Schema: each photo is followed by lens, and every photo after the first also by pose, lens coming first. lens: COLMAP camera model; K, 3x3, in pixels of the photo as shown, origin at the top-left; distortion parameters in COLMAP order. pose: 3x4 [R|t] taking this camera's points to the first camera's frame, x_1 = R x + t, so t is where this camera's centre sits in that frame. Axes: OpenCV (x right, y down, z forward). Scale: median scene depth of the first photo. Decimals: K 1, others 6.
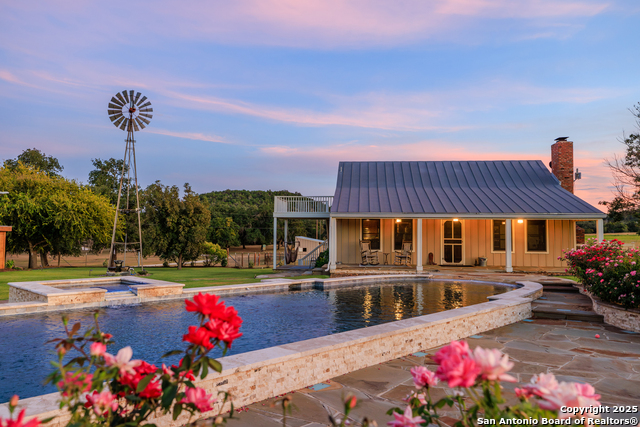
lens RADIAL K [[491.8, 0, 320.0], [0, 491.8, 213.5], [0, 0, 1]] dist [-0.000924, -0.002278]
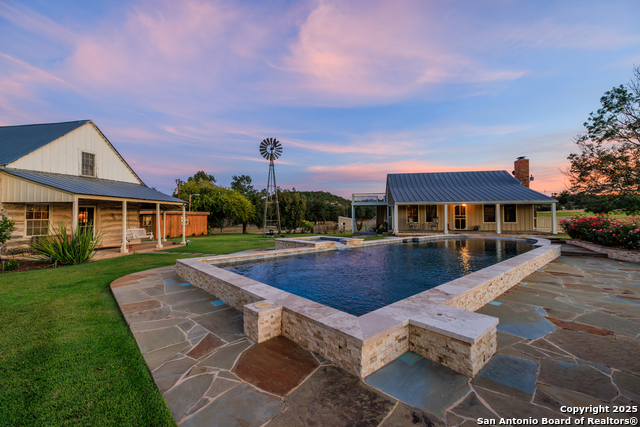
lens RADIAL K [[278.3, 0, 320.0], [0, 278.3, 213.5], [0, 0, 1]] dist [0.001229, 0.000333]
pose [[0.996726, -0.013406, -0.079738, -0.122645], [0.016239, 0.999256, 0.034990, 0.000040], [0.079209, -0.036170, 0.996202, -0.039702]]
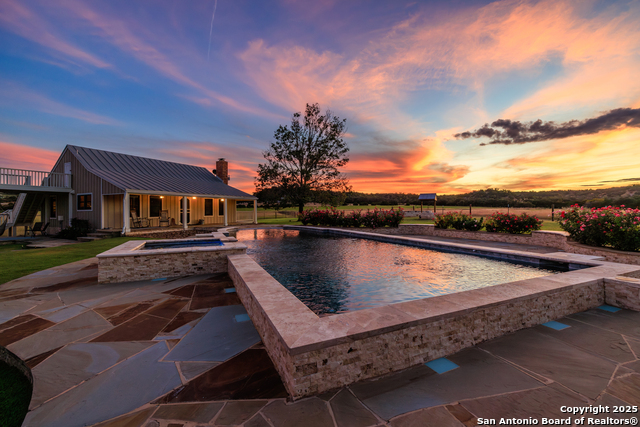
lens RADIAL K [[278.3, 0, 320.0], [0, 278.3, 213.5], [0, 0, 1]] dist [0.001229, 0.000333]
pose [[0.366182, -0.014602, 0.930429, -0.352045], [-0.041692, 0.998615, 0.032081, 0.013081], [-0.929609, -0.050539, 0.365066, 0.181622]]
